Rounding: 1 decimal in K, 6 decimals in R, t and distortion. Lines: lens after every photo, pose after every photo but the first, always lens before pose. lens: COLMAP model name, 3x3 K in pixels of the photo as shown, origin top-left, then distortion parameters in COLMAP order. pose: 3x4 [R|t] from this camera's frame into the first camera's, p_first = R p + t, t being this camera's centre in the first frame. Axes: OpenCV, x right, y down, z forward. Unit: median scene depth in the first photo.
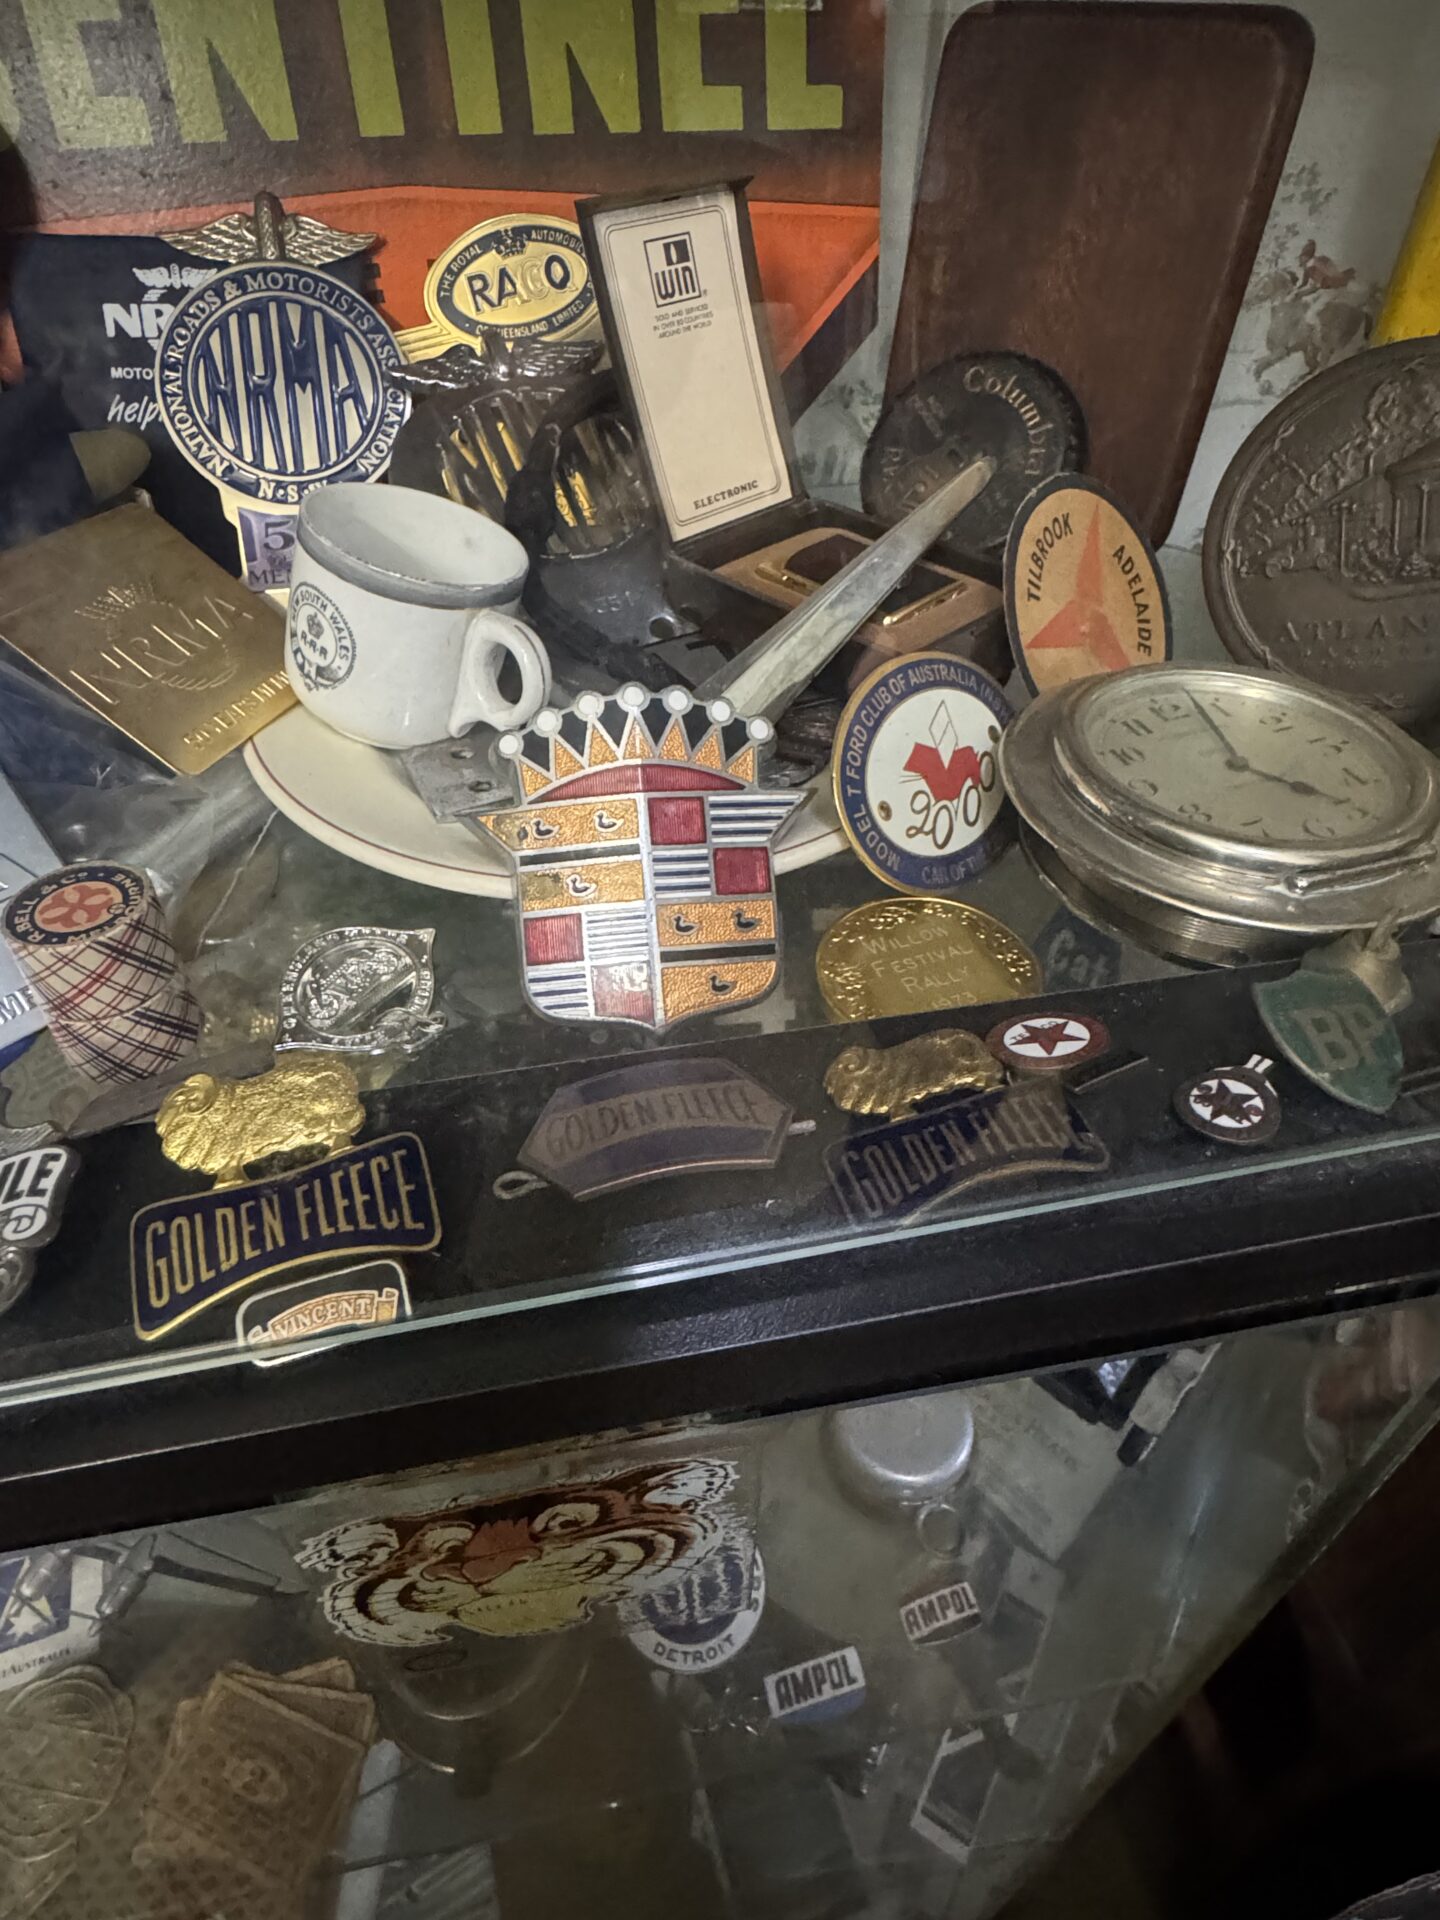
lens RADIAL K [[1163.7, 0, 711.9], [0, 1163.7, 902.5], [0, 0, 1]] dist [0.003343, 0.002501]
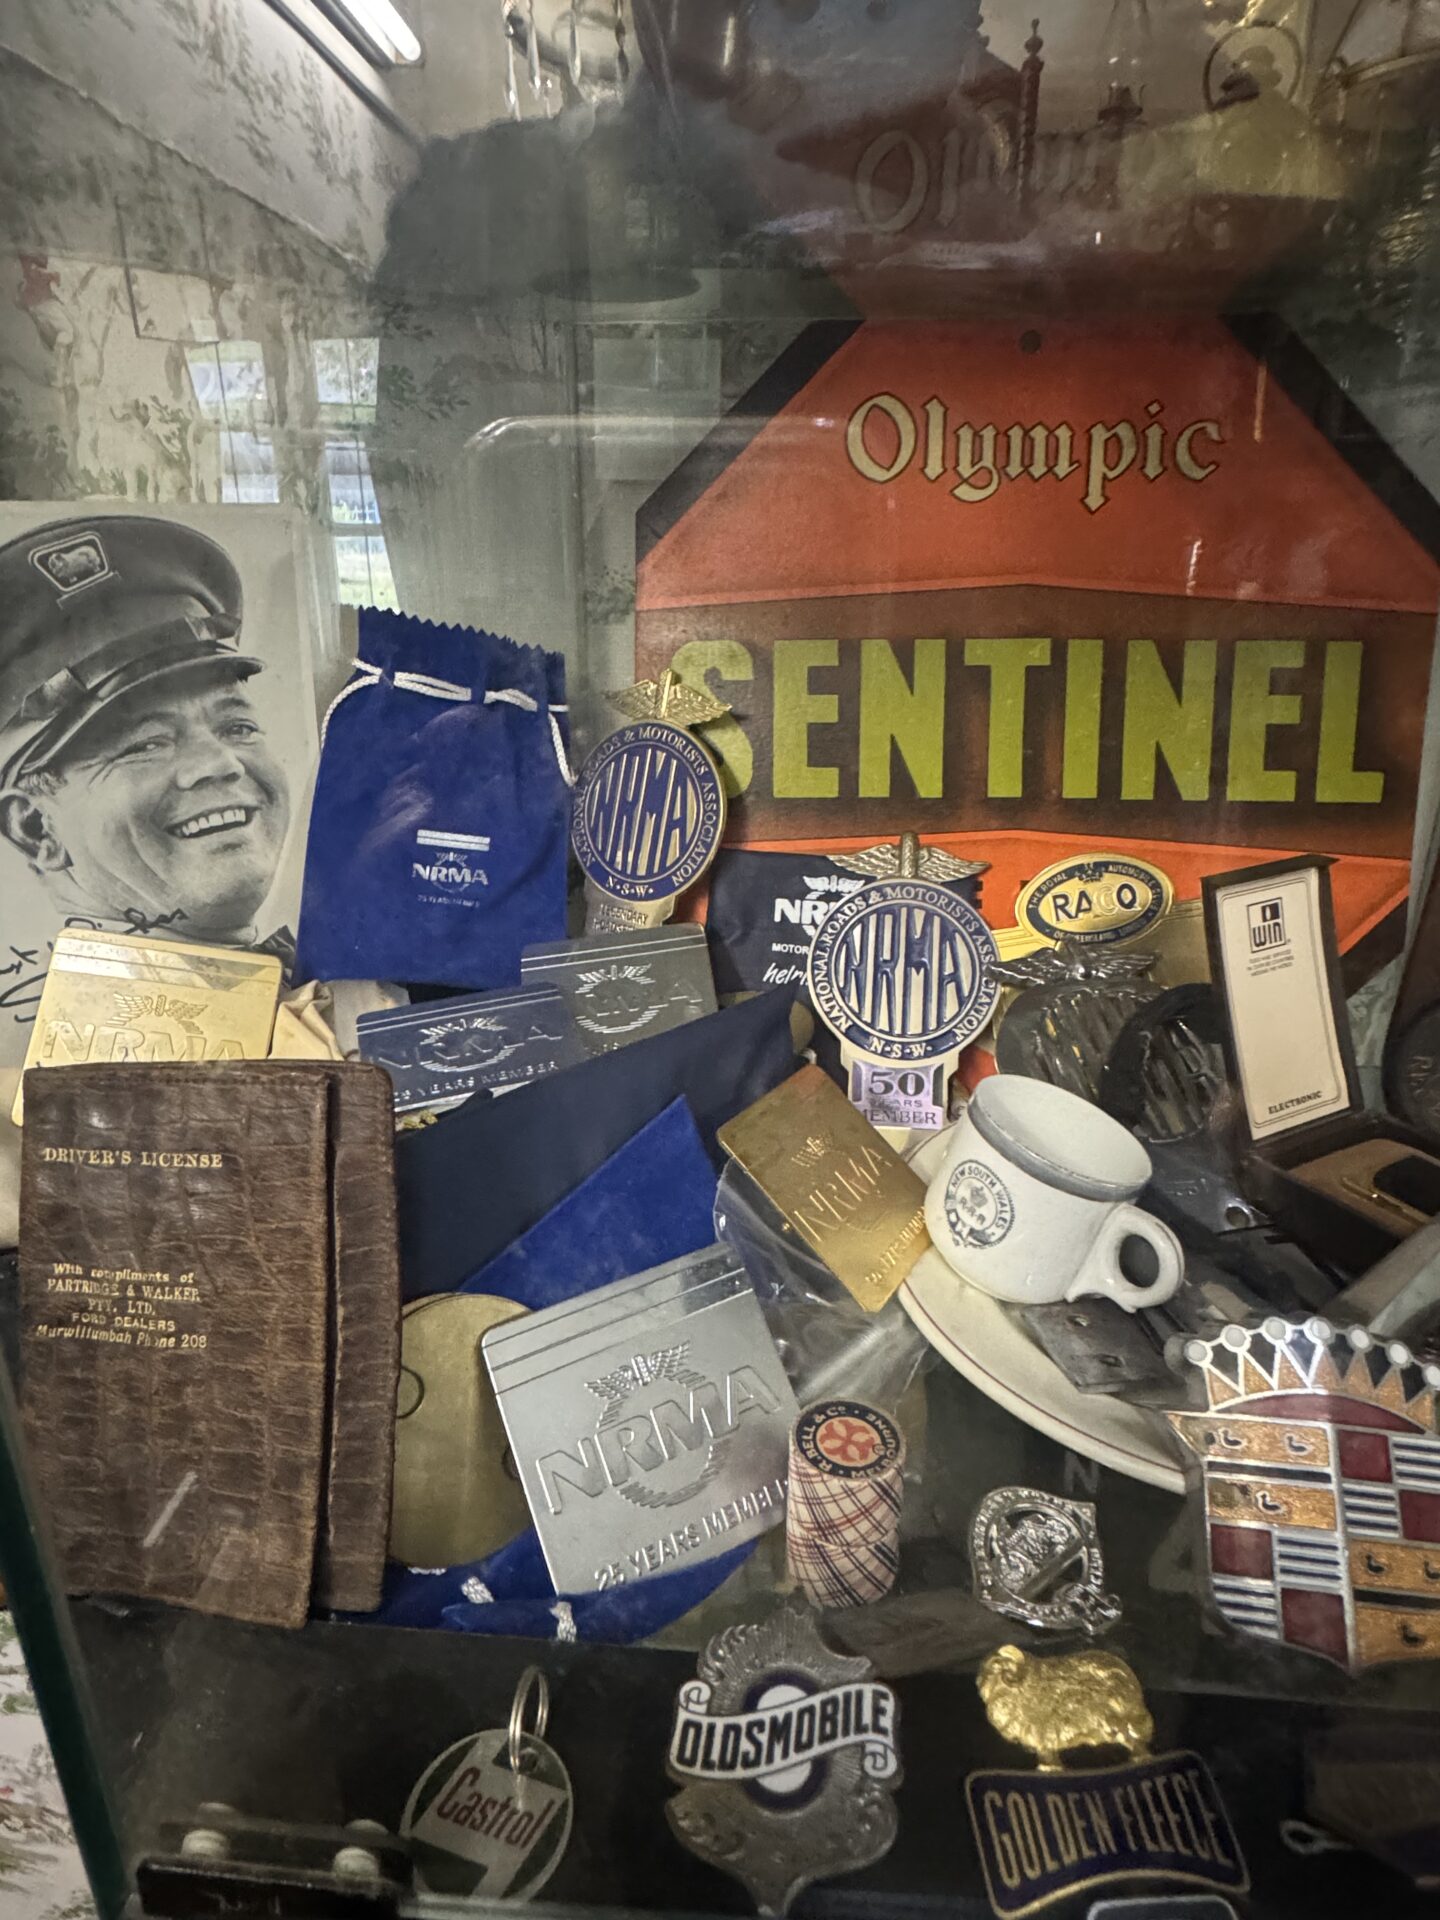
lens RADIAL K [[1163.7, 0, 711.9], [0, 1163.7, 902.5], [0, 0, 1]] dist [0.003343, 0.002501]
pose [[0.961219, 0.082879, -0.263039, -0.303120], [-0.172769, 0.924386, -0.340089, -0.058568], [0.214963, 0.372345, 0.902856, -0.255983]]
